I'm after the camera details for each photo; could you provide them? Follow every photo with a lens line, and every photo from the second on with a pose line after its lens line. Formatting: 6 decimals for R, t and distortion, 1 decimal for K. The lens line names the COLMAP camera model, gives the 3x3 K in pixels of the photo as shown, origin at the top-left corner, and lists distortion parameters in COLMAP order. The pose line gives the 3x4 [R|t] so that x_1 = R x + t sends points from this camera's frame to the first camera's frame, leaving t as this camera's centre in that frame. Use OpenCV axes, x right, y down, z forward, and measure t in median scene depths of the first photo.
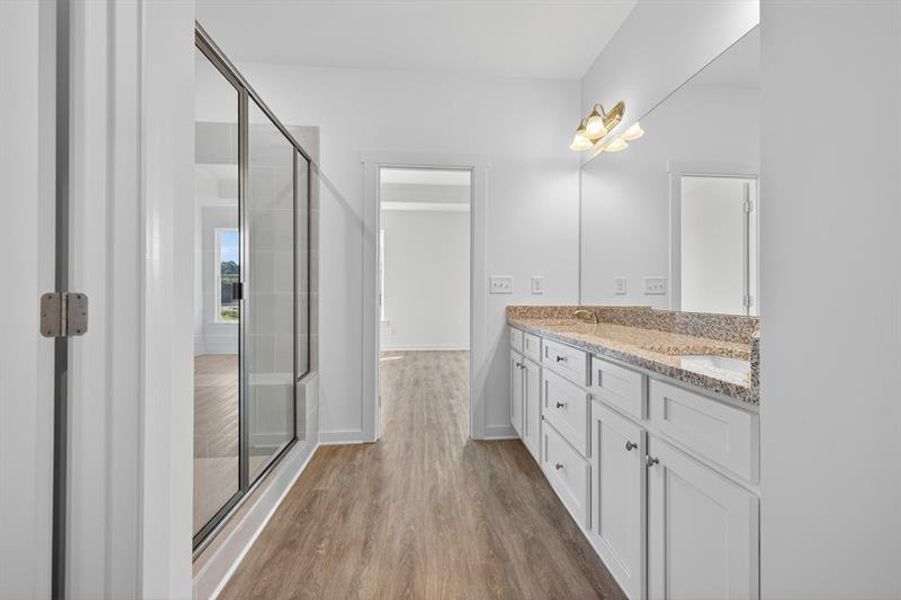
lens RADIAL K [[373.0, 0, 450.8], [0, 373.0, 295.6], [0, 0, 1]] dist [-0.003704, -0.000470]
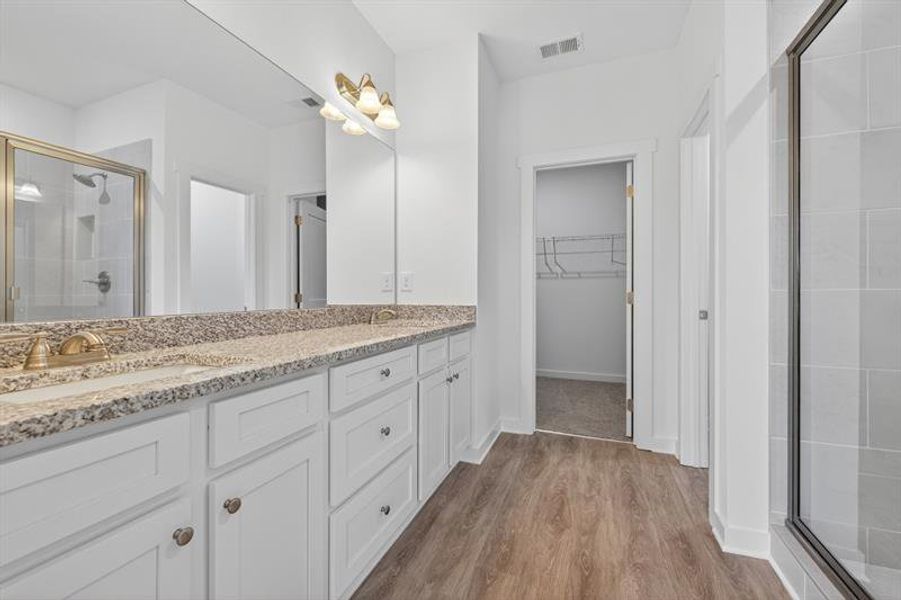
lens RADIAL K [[373.0, 0, 449.6], [0, 373.0, 296.8], [0, 0, 1]] dist [-0.003704, -0.000470]
pose [[-0.902213, -0.004333, 0.431269, -0.120224], [-0.001508, 0.999975, 0.006891, 0.002629], [-0.431288, 0.005566, -0.902197, 1.181982]]
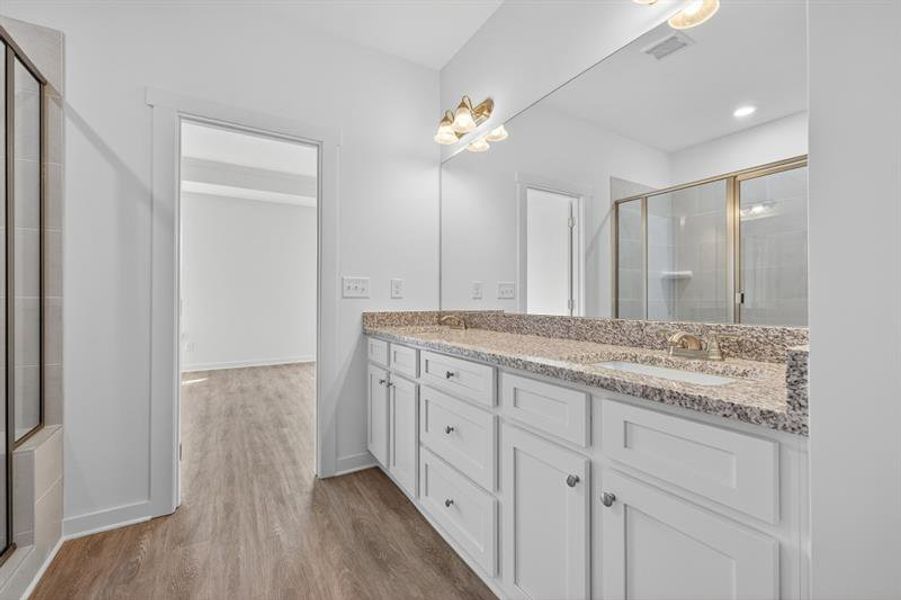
lens RADIAL K [[373.0, 0, 449.5], [0, 373.0, 298.5], [0, 0, 1]] dist [-0.003704, -0.000470]
pose [[0.893782, -0.001717, 0.448499, -0.062303], [0.004104, 0.999982, -0.004352, 0.000029], [-0.448484, 0.005730, 0.893773, 0.176777]]
